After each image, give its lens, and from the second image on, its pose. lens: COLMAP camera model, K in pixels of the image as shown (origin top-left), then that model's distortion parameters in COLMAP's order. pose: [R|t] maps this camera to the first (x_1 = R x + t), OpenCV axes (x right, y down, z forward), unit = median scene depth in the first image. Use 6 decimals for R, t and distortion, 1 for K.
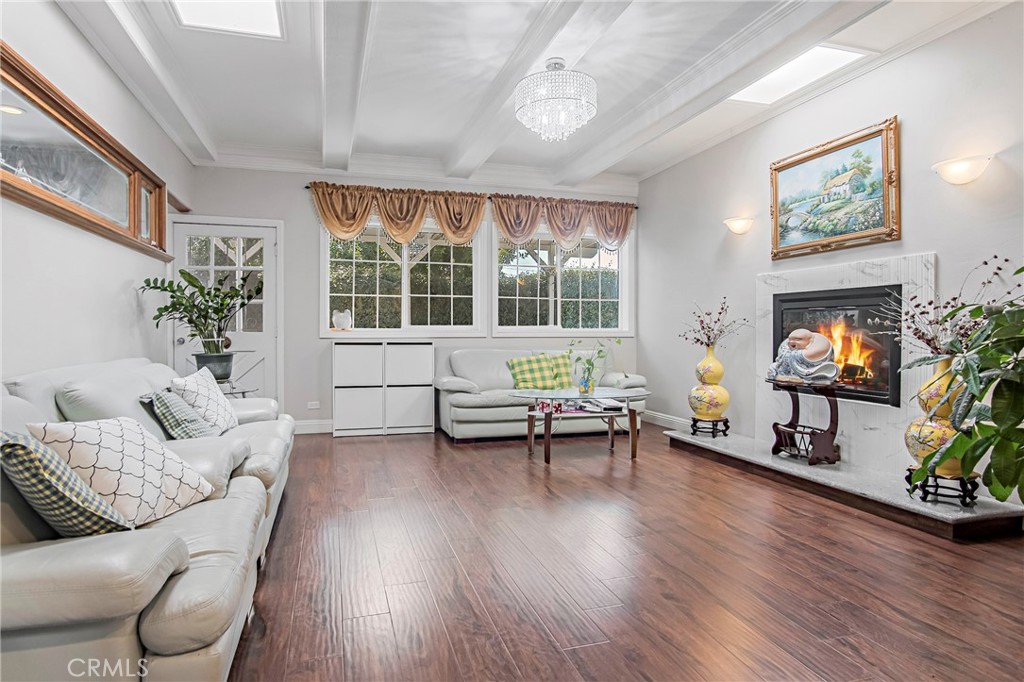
lens RADIAL K [[568.1, 0, 510.0], [0, 568.1, 327.3], [0, 0, 1]] dist [-0.036422, 0.001663]
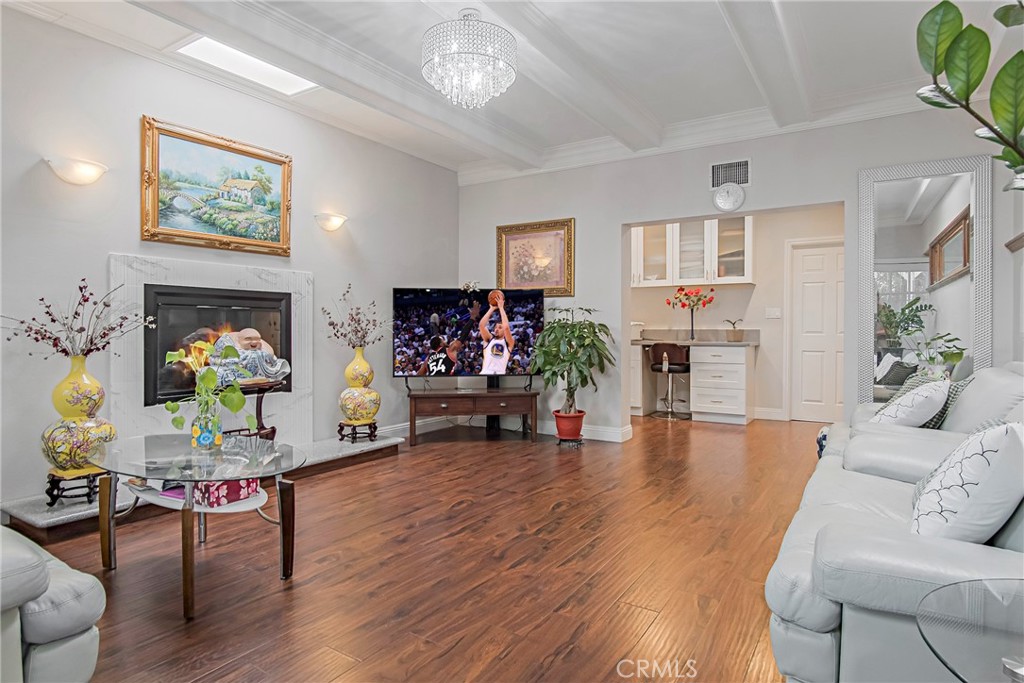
lens RADIAL K [[568.1, 0, 510.0], [0, 568.1, 327.8], [0, 0, 1]] dist [-0.036422, 0.001663]
pose [[-0.642674, -0.002292, 0.766136, -0.528832], [-0.007819, 0.999963, -0.003567, 0.001073], [-0.766100, -0.008283, -0.642669, 1.304269]]
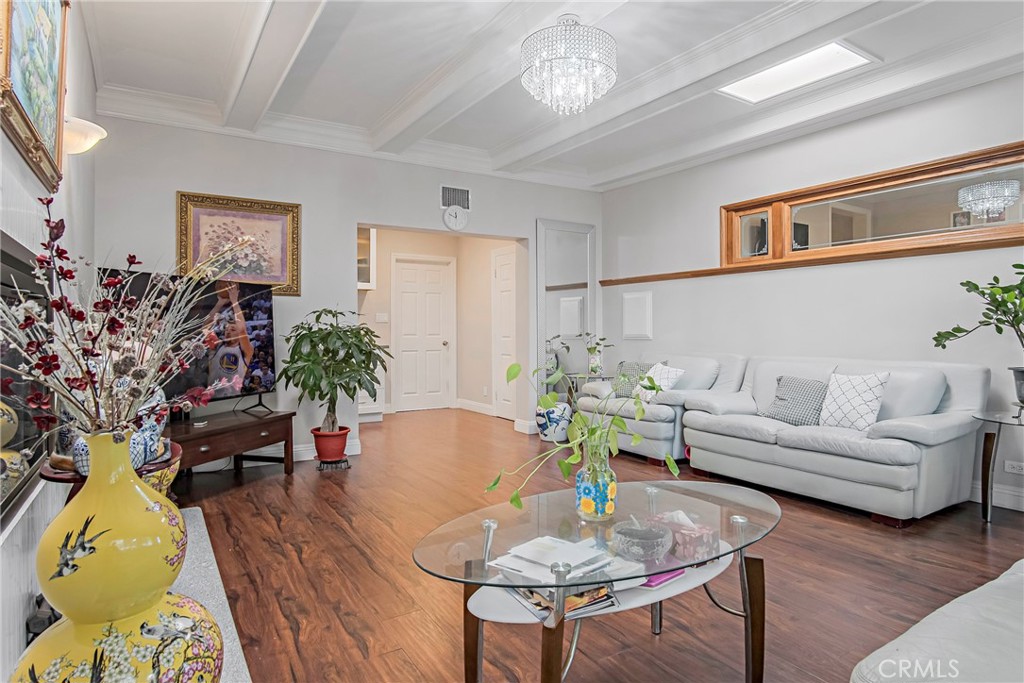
lens RADIAL K [[568.1, 0, 510.0], [0, 568.1, 327.8], [0, 0, 1]] dist [-0.036422, 0.001663]
pose [[-0.967417, -0.000715, -0.253189, 0.330382], [0.001744, 0.999953, -0.009488, -0.003425], [0.253184, -0.009621, -0.967370, 1.553185]]
